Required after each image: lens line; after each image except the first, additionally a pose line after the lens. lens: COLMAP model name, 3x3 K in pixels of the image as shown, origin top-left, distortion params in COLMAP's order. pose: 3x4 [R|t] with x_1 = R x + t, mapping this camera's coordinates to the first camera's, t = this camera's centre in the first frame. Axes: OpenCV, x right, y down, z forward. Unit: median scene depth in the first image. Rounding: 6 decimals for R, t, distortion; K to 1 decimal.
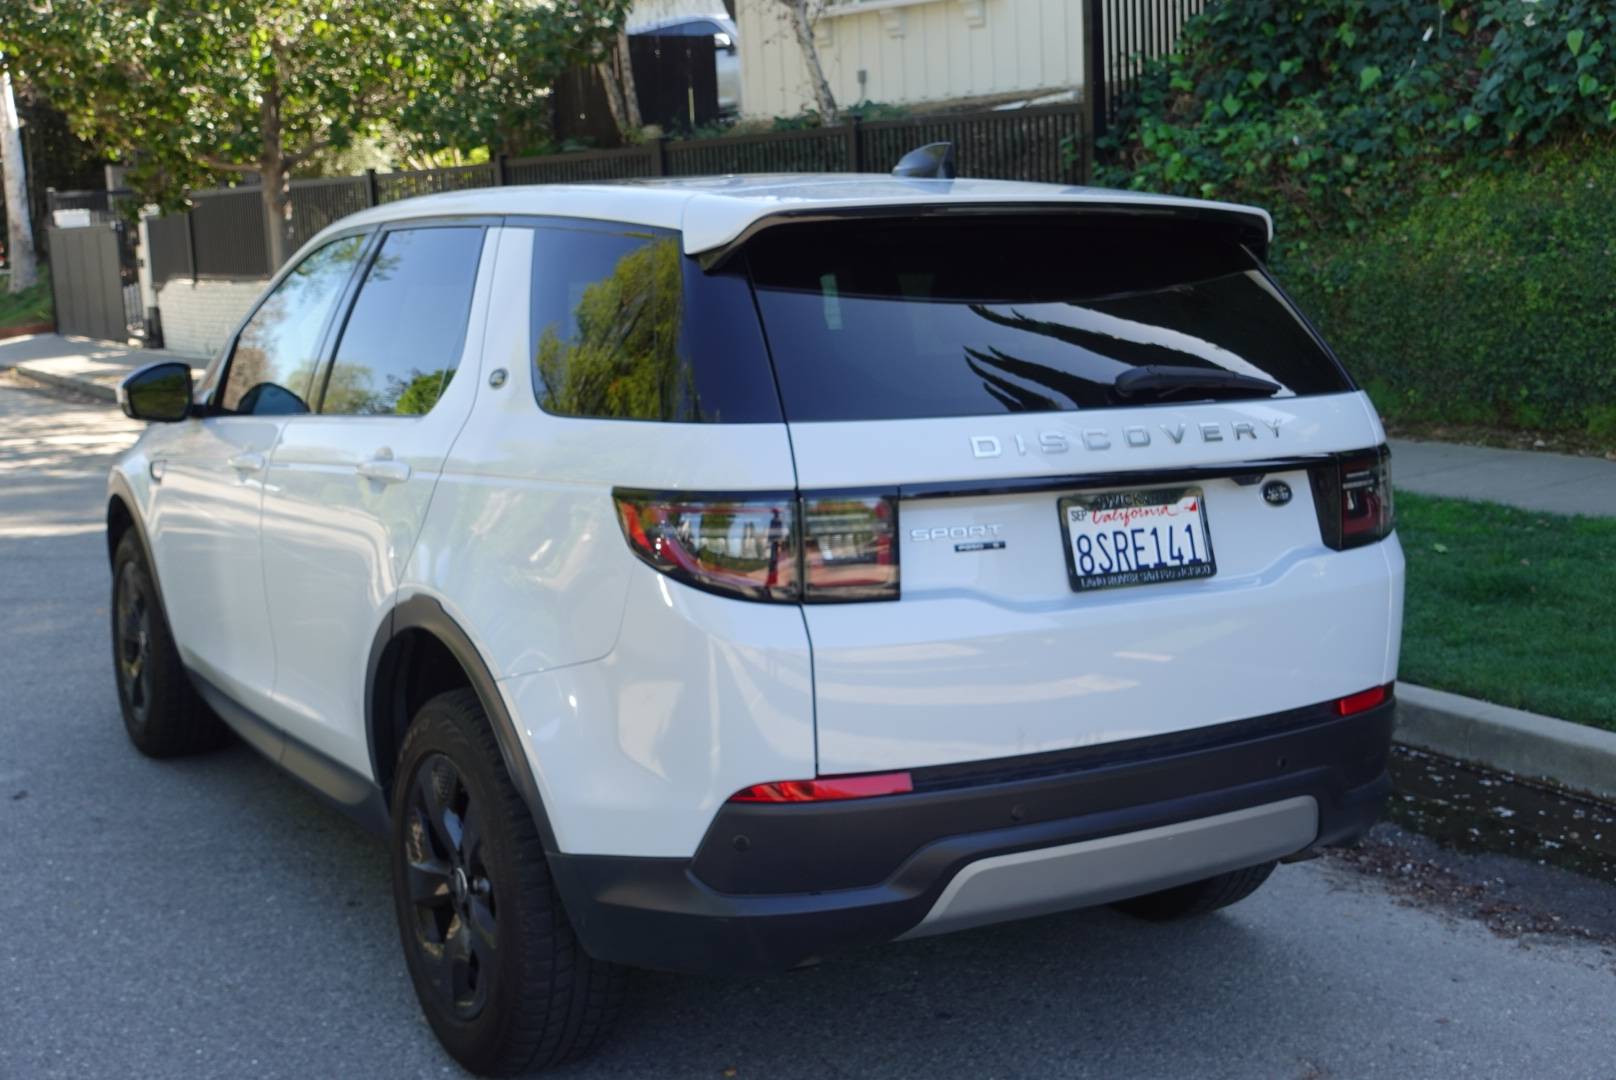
lens RADIAL K [[1978.3, 0, 765.7], [0, 1978.3, 548.9], [0, 0, 1]] dist [-0.016693, 0.000000]
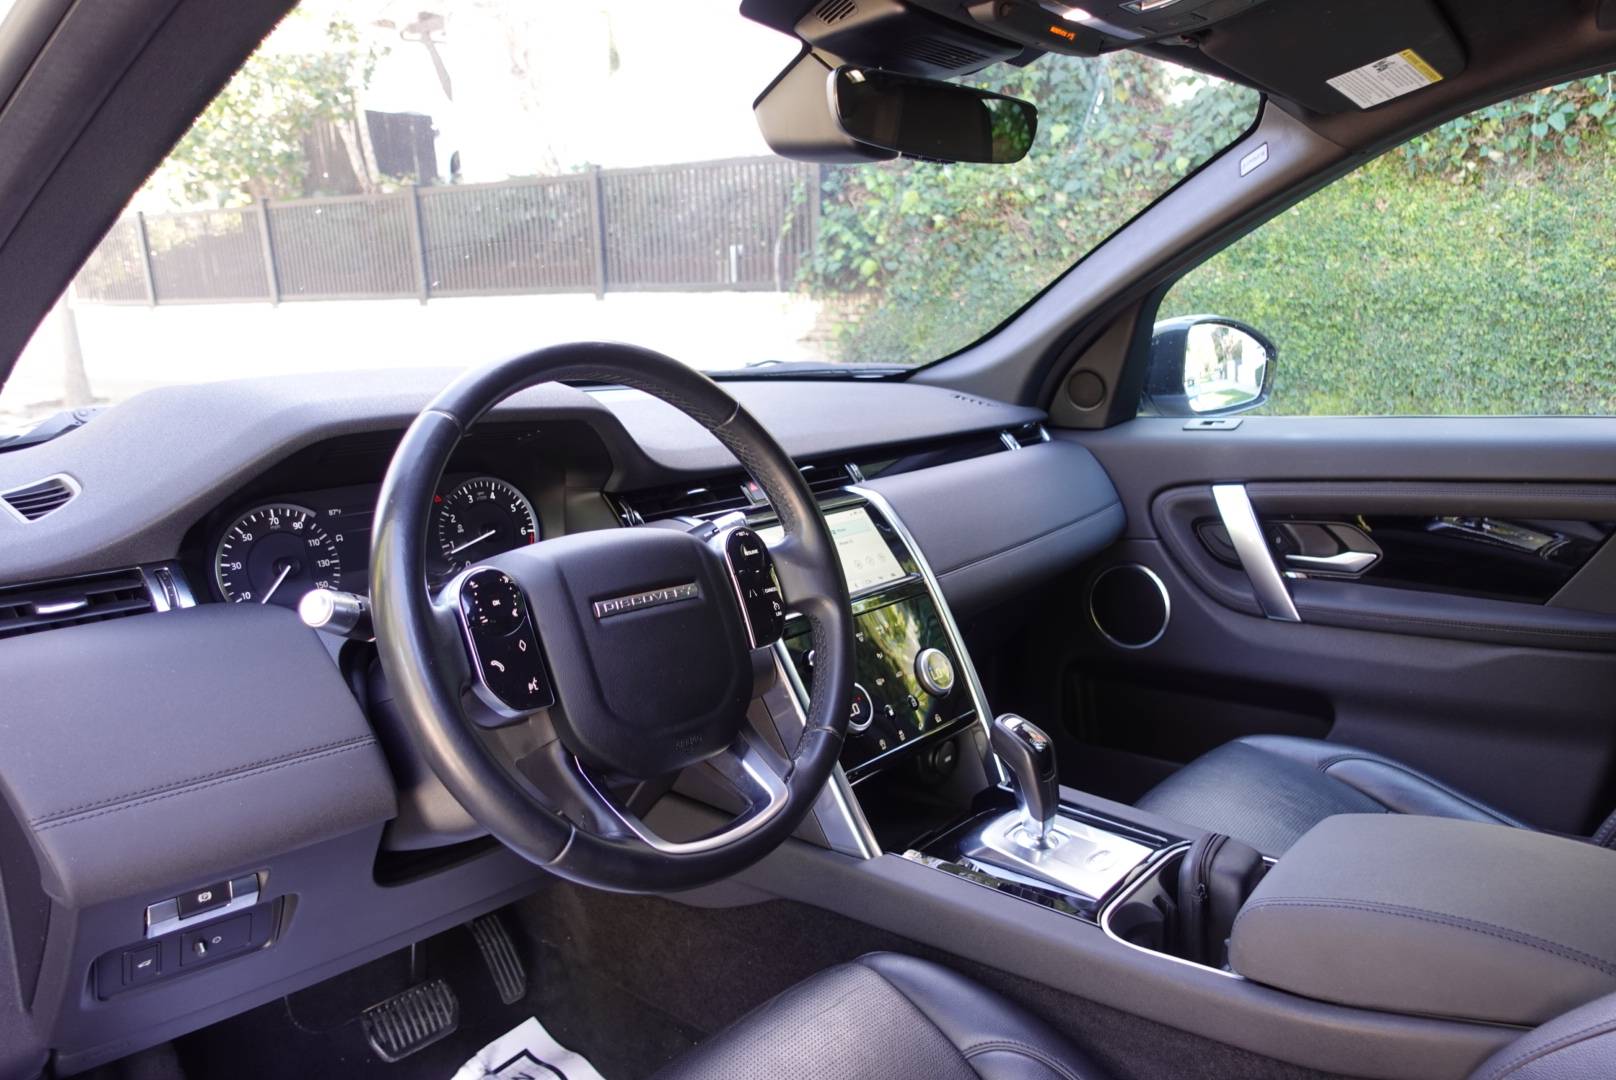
lens RADIAL K [[1125.1, 0, 806.6], [0, 1125.1, 536.2], [0, 0, 1]] dist [0.014332, -0.014178]
pose [[0.943516, -0.060170, 0.325818, -0.097950], [0.042457, 0.997221, 0.061214, -0.037089], [-0.328595, -0.043923, 0.943449, 0.392556]]
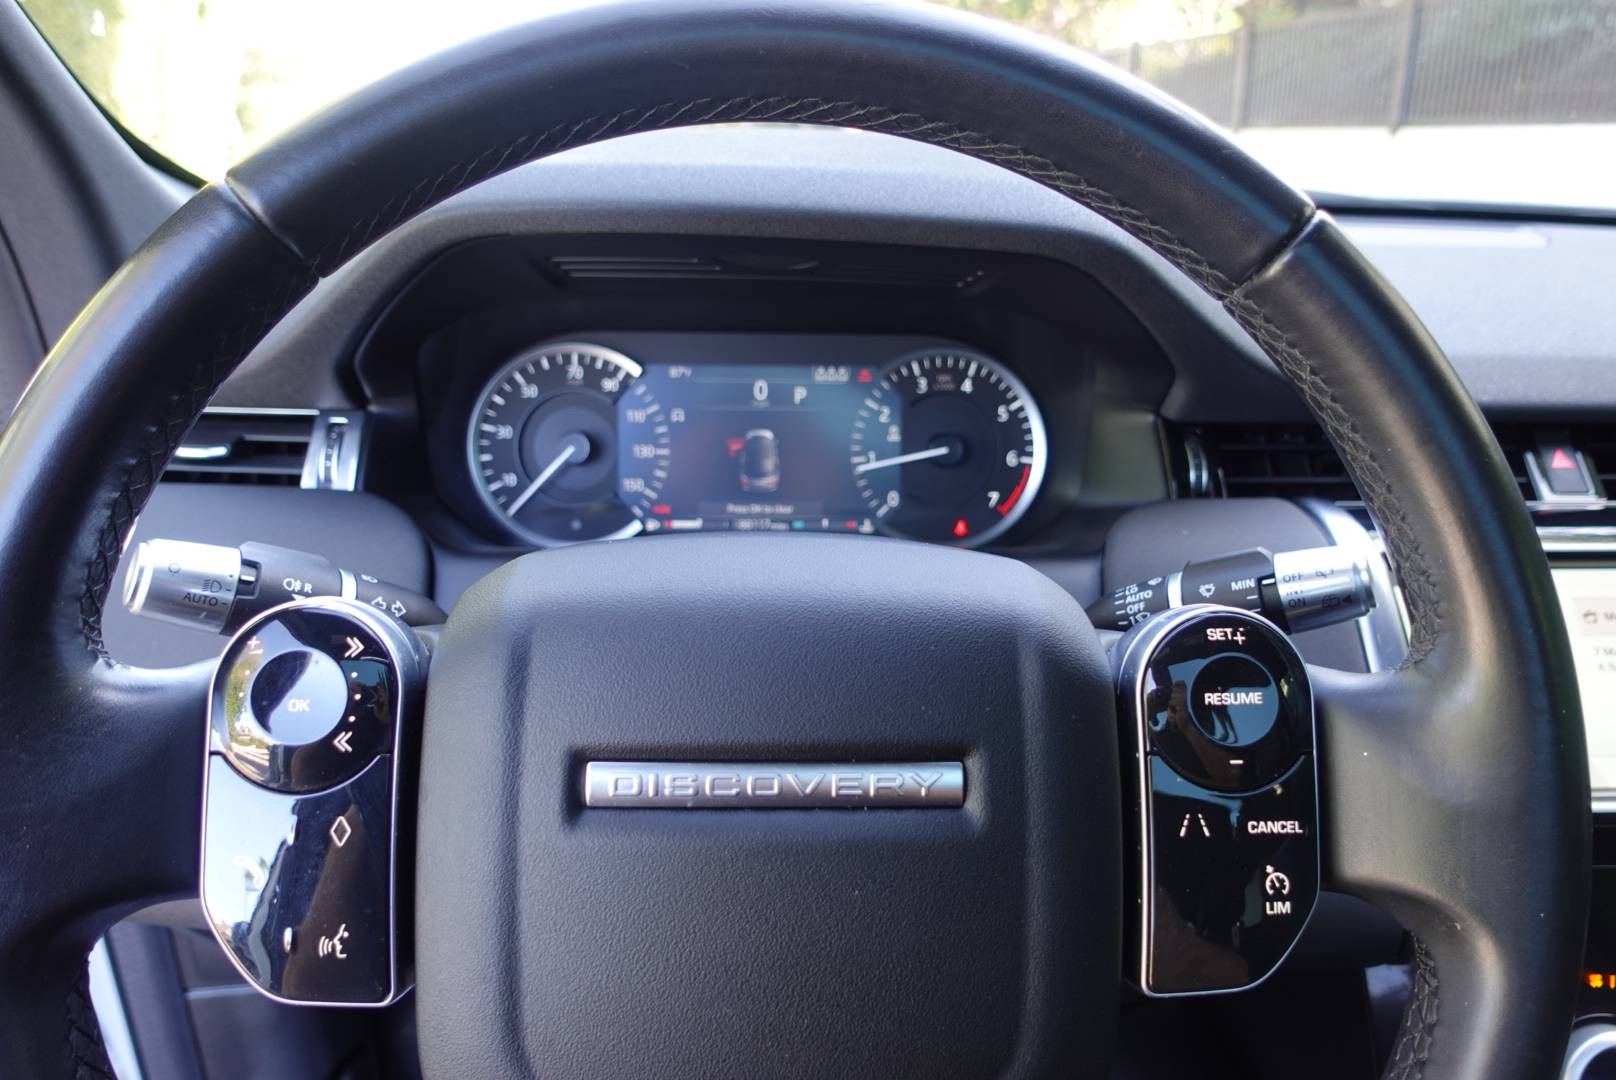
lens RADIAL K [[1125.1, 0, 811.3], [0, 1125.1, 521.4], [0, 0, 1]] dist [0.014332, -0.014178]
pose [[0.897296, 0.169818, -0.407458, -0.076994], [-0.092254, 0.974800, 0.203112, -0.039474], [0.431682, -0.144662, 0.890350, 0.438160]]
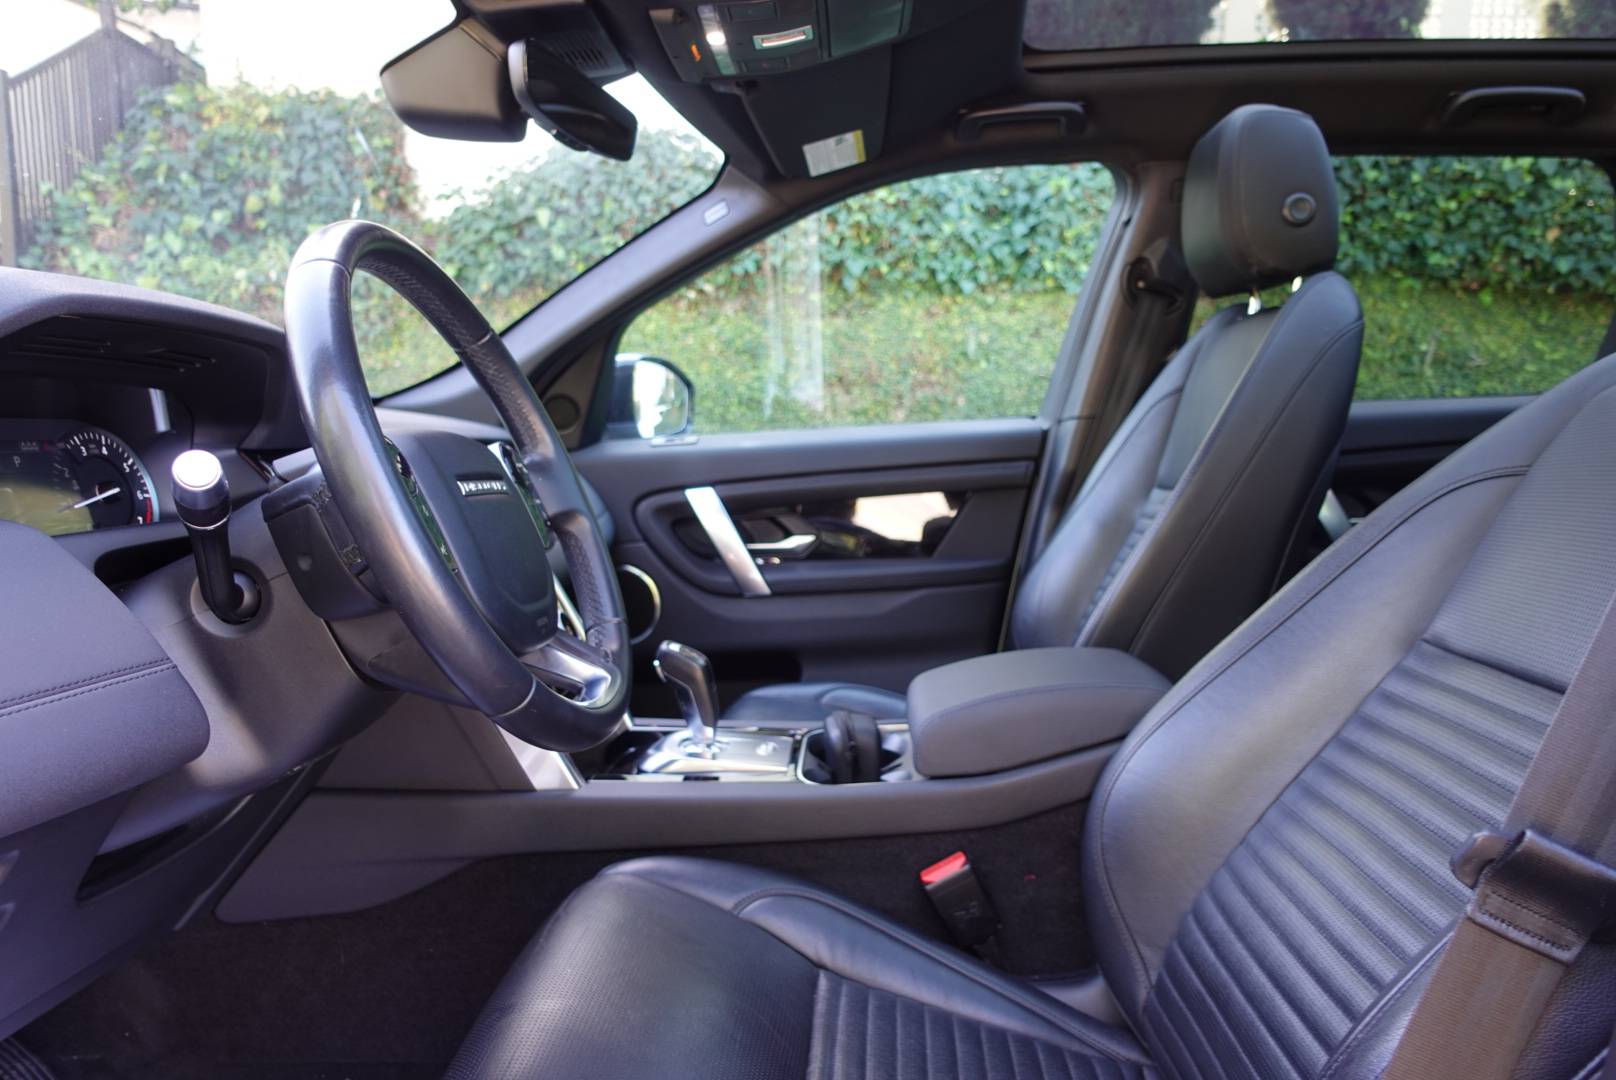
lens RADIAL K [[1125.1, 0, 804.9], [0, 1125.1, 530.9], [0, 0, 1]] dist [0.014332, -0.014178]
pose [[0.547580, -0.061867, 0.834463, -0.130271], [0.108916, 0.994048, 0.002227, -0.025472], [-0.829635, 0.089667, 0.551059, 0.405177]]
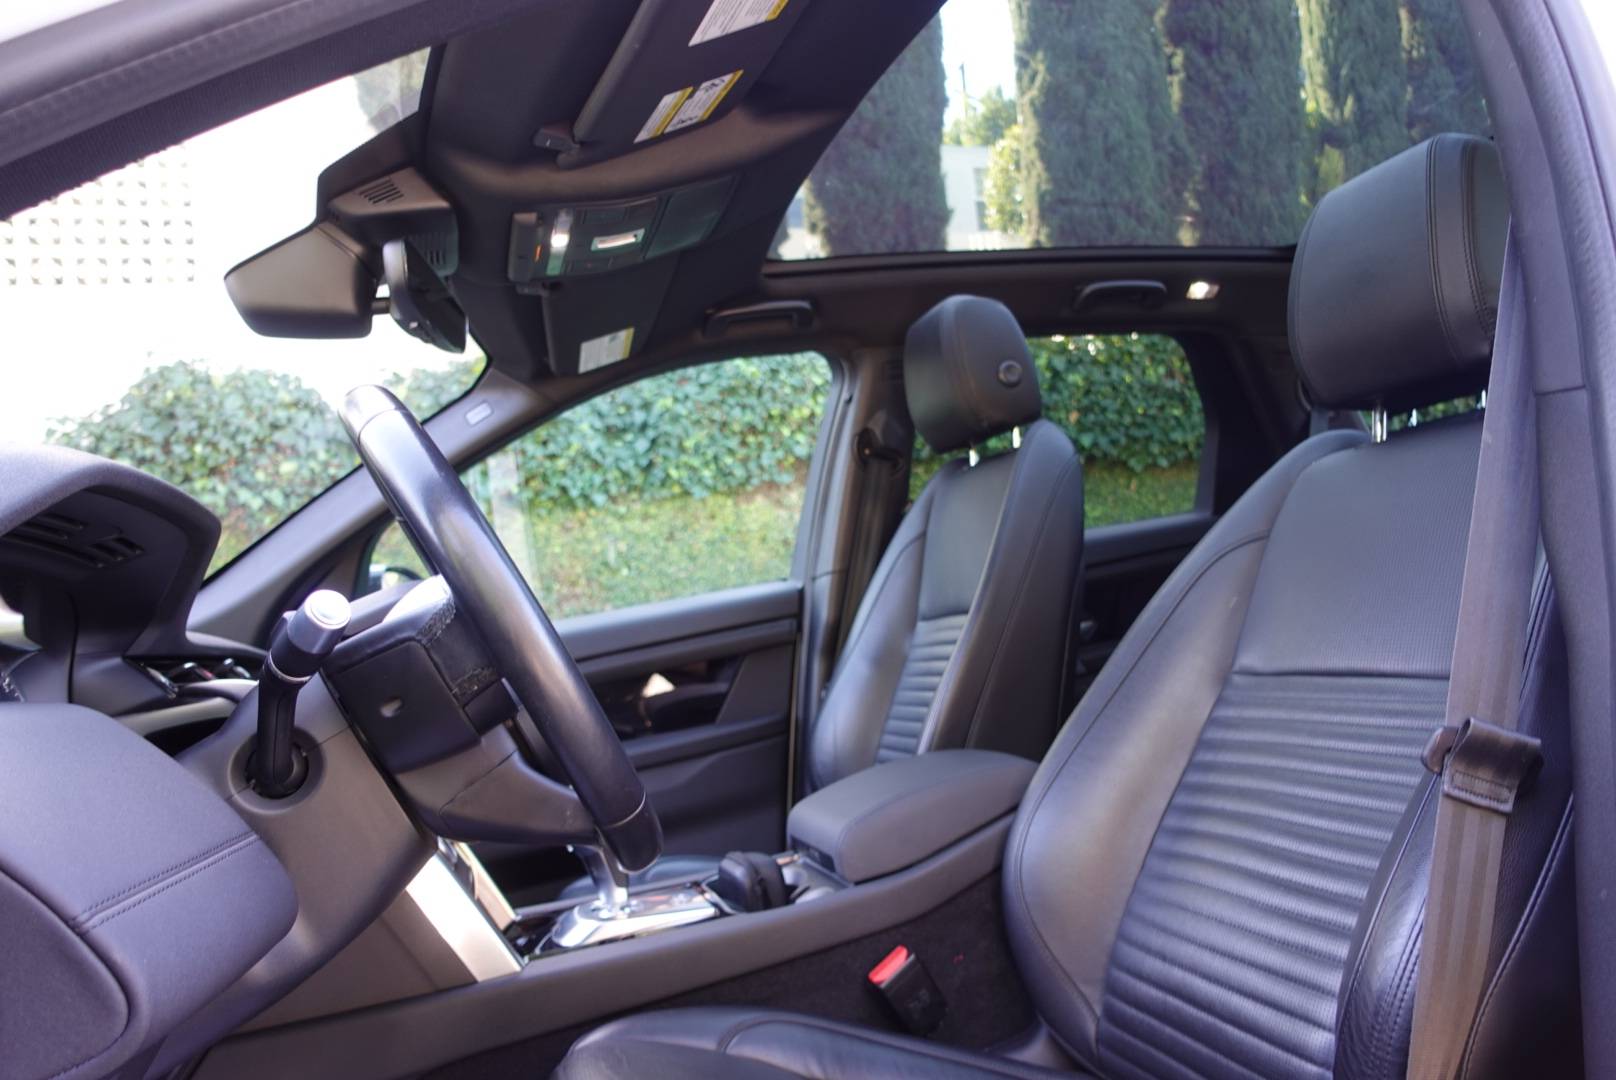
lens RADIAL K [[1125.1, 0, 805.4], [0, 1125.1, 526.9], [0, 0, 1]] dist [0.014332, -0.014178]
pose [[0.236553, 0.062543, 0.969603, -0.146702], [0.260403, 0.957337, -0.125282, -0.022768], [-0.936073, 0.282123, 0.210175, 0.423527]]
